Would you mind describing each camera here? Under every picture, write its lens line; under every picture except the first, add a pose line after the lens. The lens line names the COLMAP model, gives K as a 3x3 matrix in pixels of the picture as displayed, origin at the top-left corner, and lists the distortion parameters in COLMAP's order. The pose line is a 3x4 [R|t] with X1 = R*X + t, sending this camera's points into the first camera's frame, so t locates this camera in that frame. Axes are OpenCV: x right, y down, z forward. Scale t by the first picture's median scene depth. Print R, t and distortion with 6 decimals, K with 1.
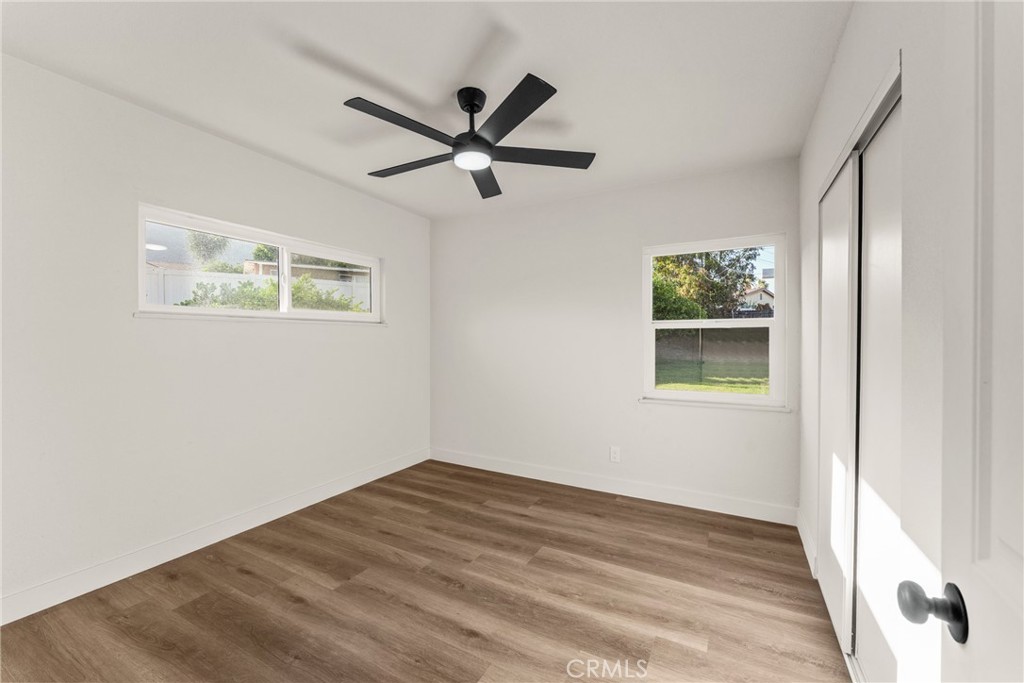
lens RADIAL K [[414.4, 0, 509.9], [0, 414.4, 335.7], [0, 0, 1]] dist [-0.000536, -0.000188]
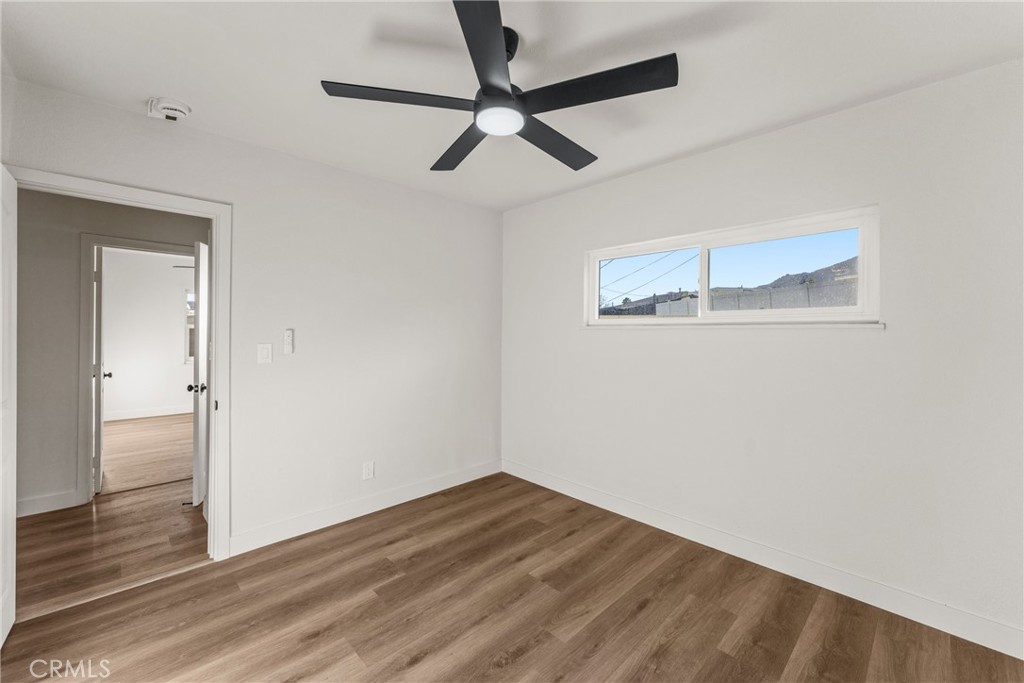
lens RADIAL K [[414.4, 0, 509.9], [0, 414.4, 335.7], [0, 0, 1]] dist [-0.000536, -0.000188]
pose [[-0.297518, 0.003892, -0.954708, 0.572427], [-0.002173, 0.999986, 0.004753, -0.027059], [0.954714, 0.003488, -0.297505, 1.133131]]
